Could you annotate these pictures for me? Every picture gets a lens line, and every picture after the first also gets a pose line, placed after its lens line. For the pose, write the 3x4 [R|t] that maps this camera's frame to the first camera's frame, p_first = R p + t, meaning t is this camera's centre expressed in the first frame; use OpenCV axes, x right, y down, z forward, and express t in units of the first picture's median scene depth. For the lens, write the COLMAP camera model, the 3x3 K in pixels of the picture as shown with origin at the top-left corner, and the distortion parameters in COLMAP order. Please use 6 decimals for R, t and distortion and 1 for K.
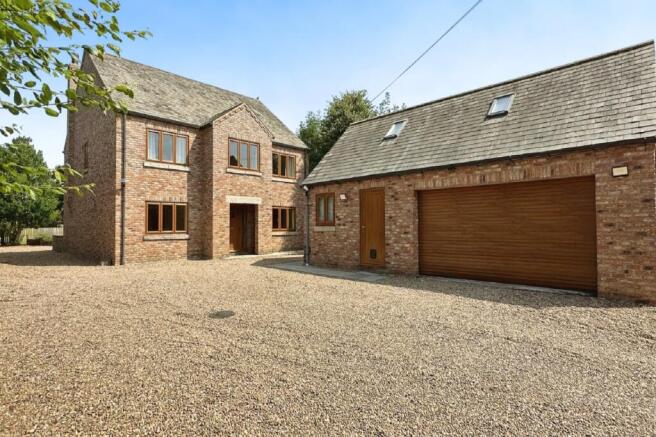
lens RADIAL K [[340.9, 0, 326.5], [0, 340.9, 196.8], [0, 0, 1]] dist [-0.001936, 0.000953]
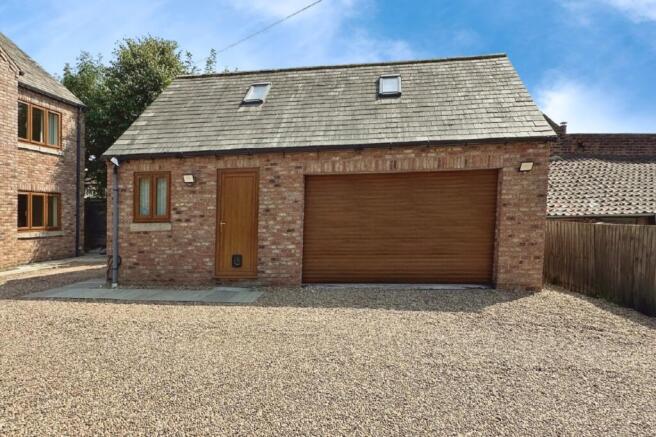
lens RADIAL K [[354.2, 0, 344.8], [0, 354.2, 206.8], [0, 0, 1]] dist [-0.002877, -0.000474]
pose [[0.797008, 0.007995, 0.603916, -0.136707], [-0.040532, 0.998366, 0.040274, 0.016424], [-0.602608, -0.056577, 0.796030, 0.294315]]
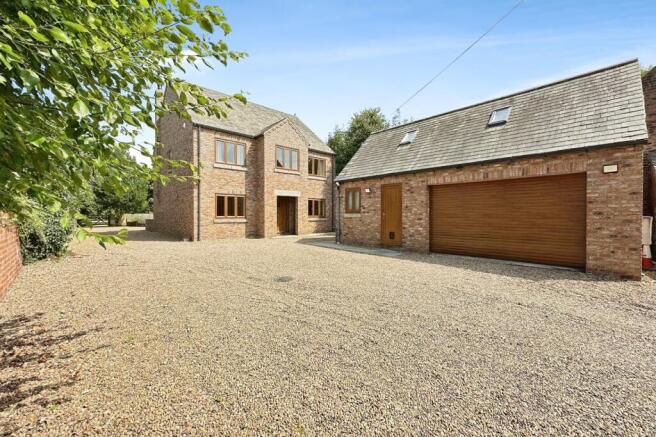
lens RADIAL K [[262.7, 0, 328.2], [0, 262.7, 199.8], [0, 0, 1]] dist [0.000491, 0.000047]
pose [[0.998376, 0.006032, -0.056647, -0.047227], [-0.004370, 0.999558, 0.029421, 0.007155], [0.056800, -0.029126, 0.997961, 0.011166]]
